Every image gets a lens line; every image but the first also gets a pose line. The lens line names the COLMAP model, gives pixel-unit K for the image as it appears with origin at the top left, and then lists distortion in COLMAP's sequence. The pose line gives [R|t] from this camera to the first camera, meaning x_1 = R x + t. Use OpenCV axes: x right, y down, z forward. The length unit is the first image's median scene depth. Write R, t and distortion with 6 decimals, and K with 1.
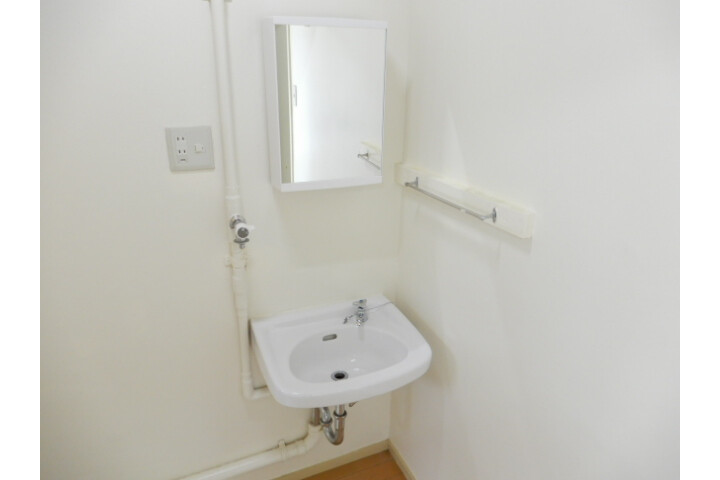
lens RADIAL K [[459.9, 0, 360.0], [0, 459.9, 240.0], [0, 0, 1]] dist [-0.000574, 0.000177]
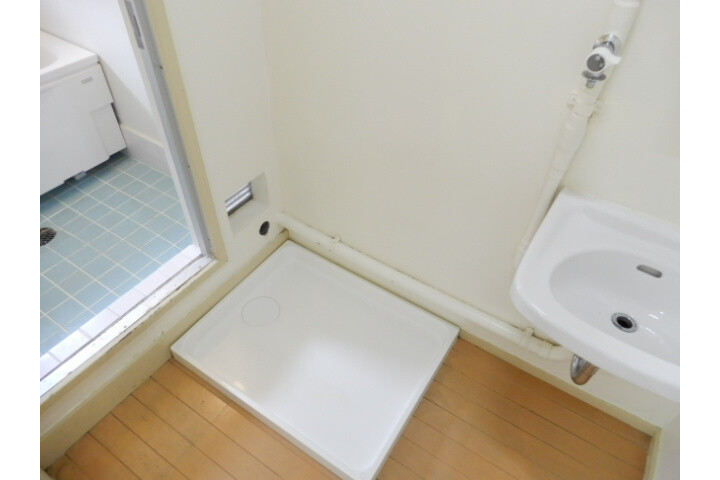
lens RADIAL K [[459.9, 0, 360.0], [0, 459.9, 240.0], [0, 0, 1]] dist [-0.000574, 0.000177]
pose [[0.546597, 0.587659, -0.596564, 0.084013], [-0.324352, 0.805369, 0.496162, -0.024198], [0.772028, -0.077704, 0.630821, 0.262447]]
